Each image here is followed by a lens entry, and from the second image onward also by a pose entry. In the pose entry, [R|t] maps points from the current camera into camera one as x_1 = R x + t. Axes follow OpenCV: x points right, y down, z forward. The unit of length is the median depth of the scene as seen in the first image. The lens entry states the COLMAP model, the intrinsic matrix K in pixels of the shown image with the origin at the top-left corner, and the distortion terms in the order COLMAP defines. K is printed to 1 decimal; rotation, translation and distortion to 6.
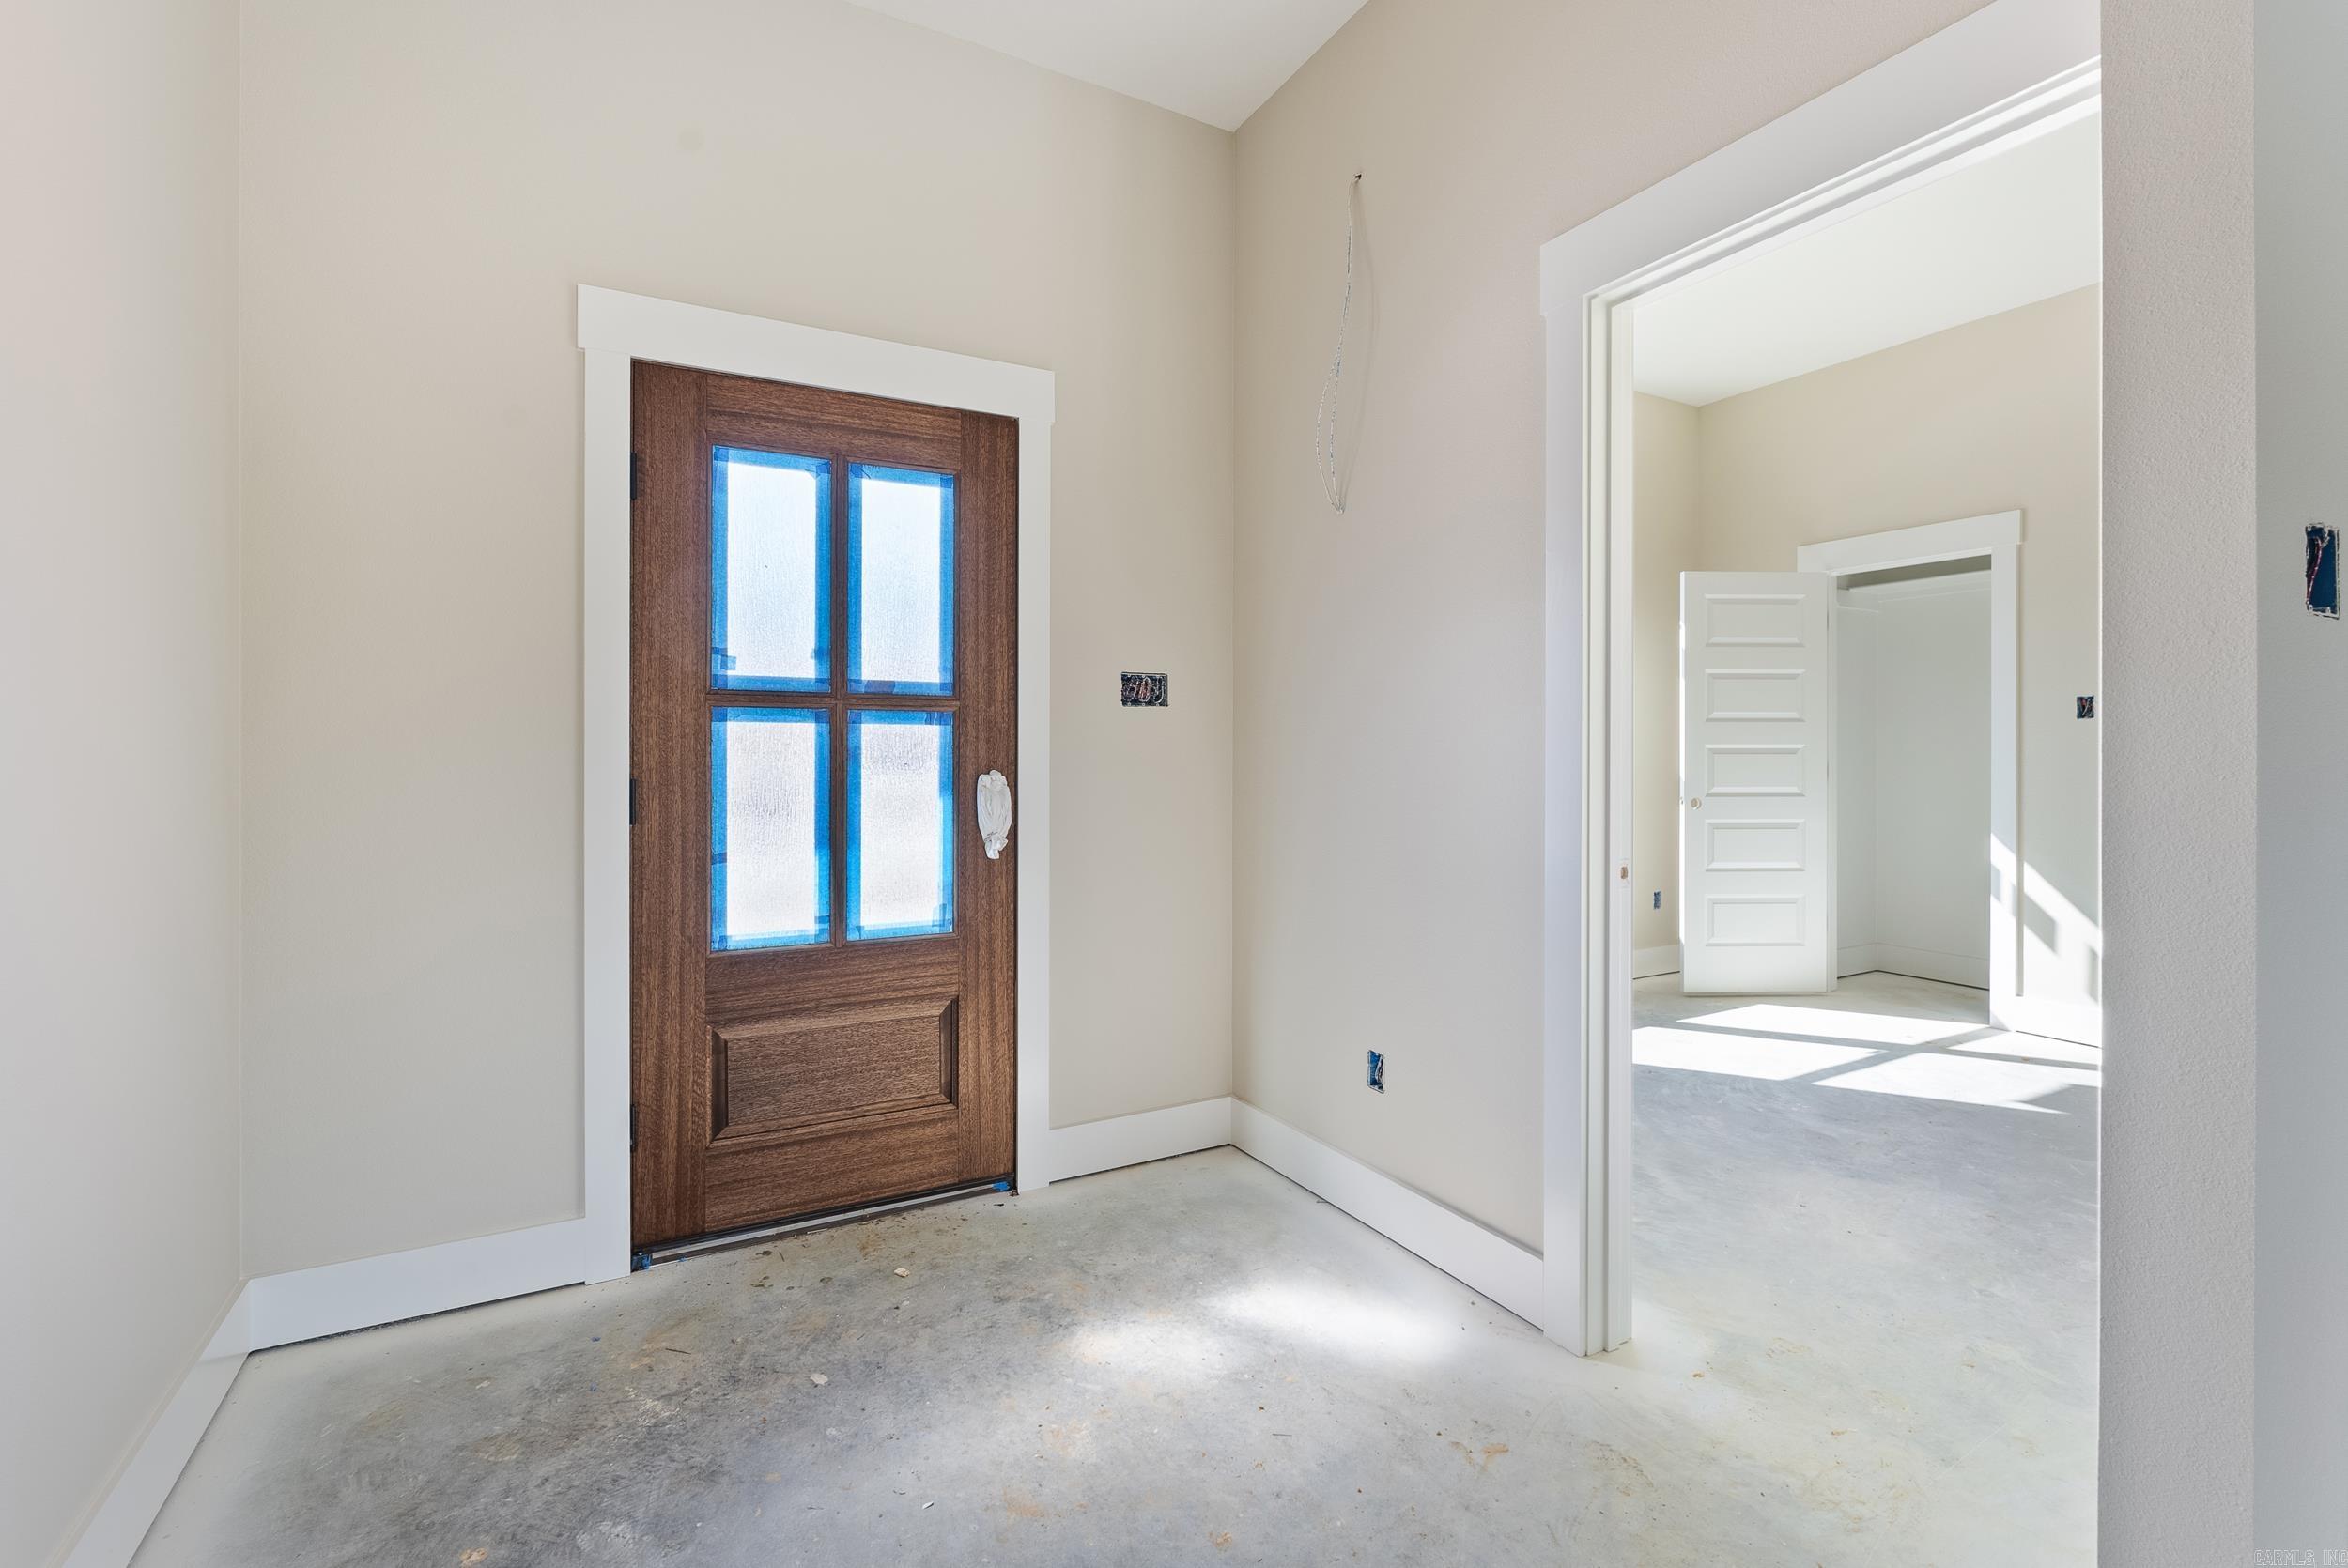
lens RADIAL K [[1032.8, 0, 1167.4], [0, 1032.8, 757.5], [0, 0, 1]] dist [-0.004545, 0.000029]
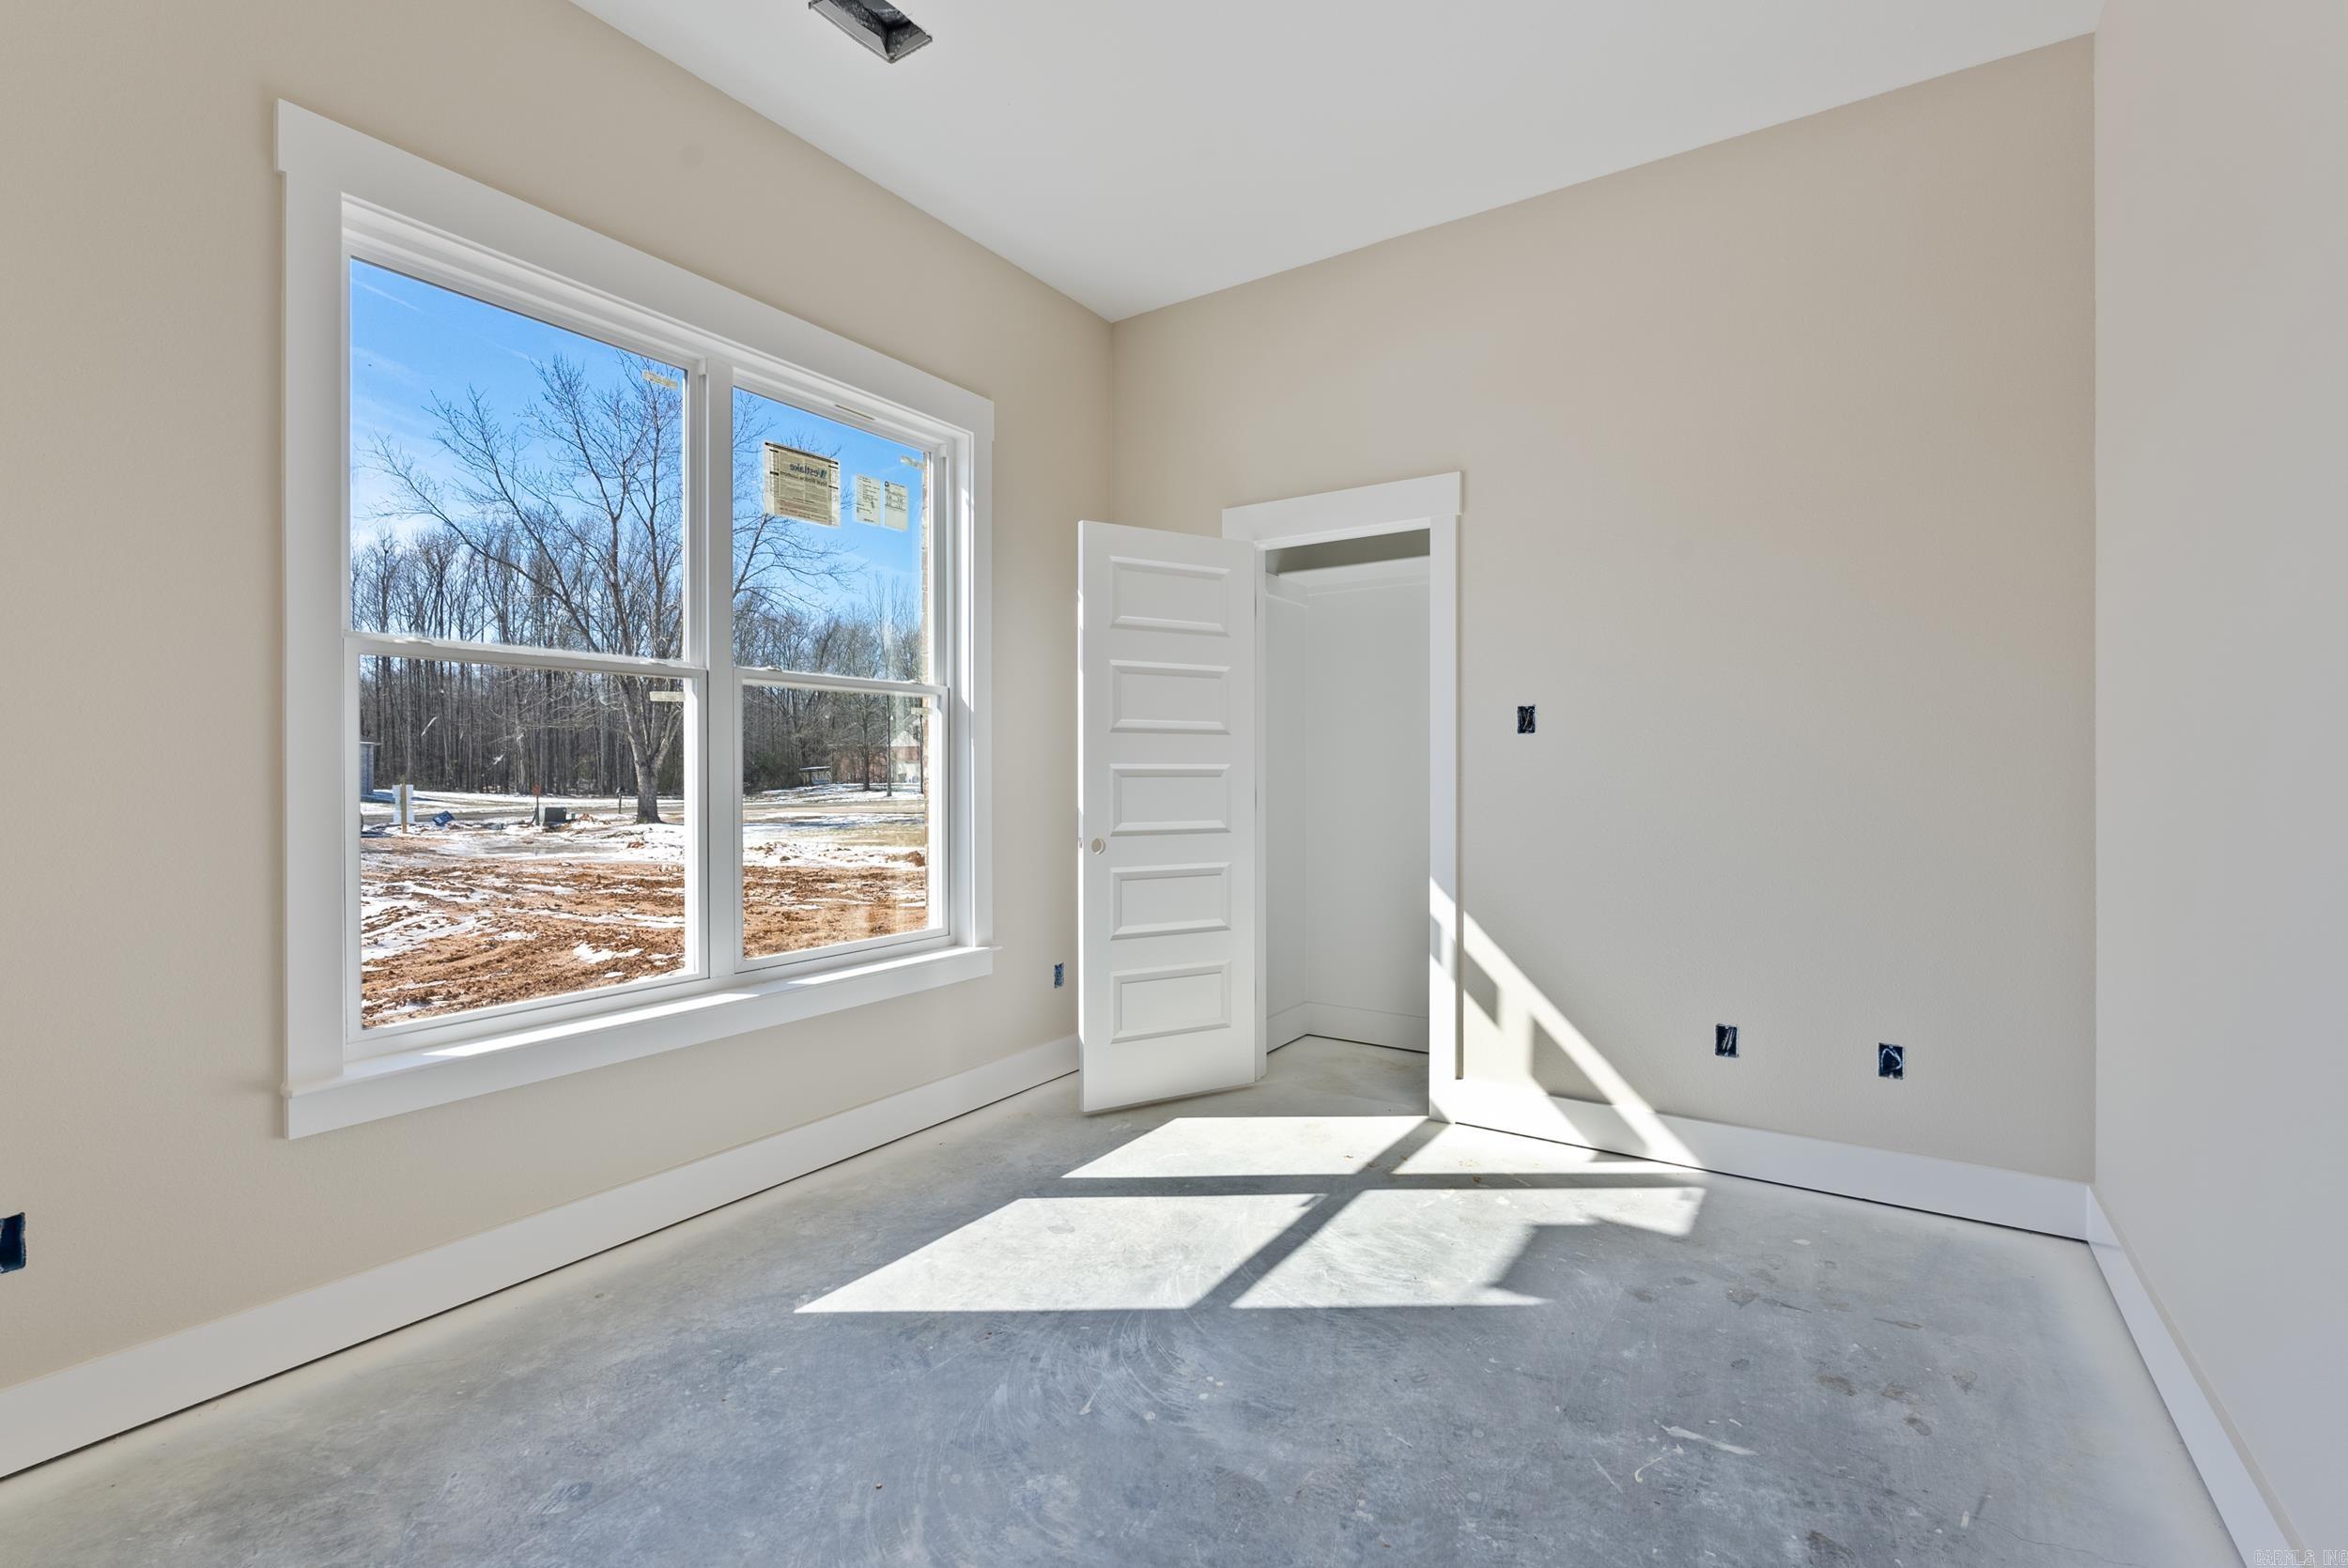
lens RADIAL K [[1032.8, 0, 1150.2], [0, 1032.8, 776.5], [0, 0, 1]] dist [-0.004545, 0.000029]
pose [[0.894648, -0.001284, 0.446770, 0.251916], [0.001201, 0.999999, 0.000469, -0.004558], [-0.446771, 0.000117, 0.894648, 0.386078]]
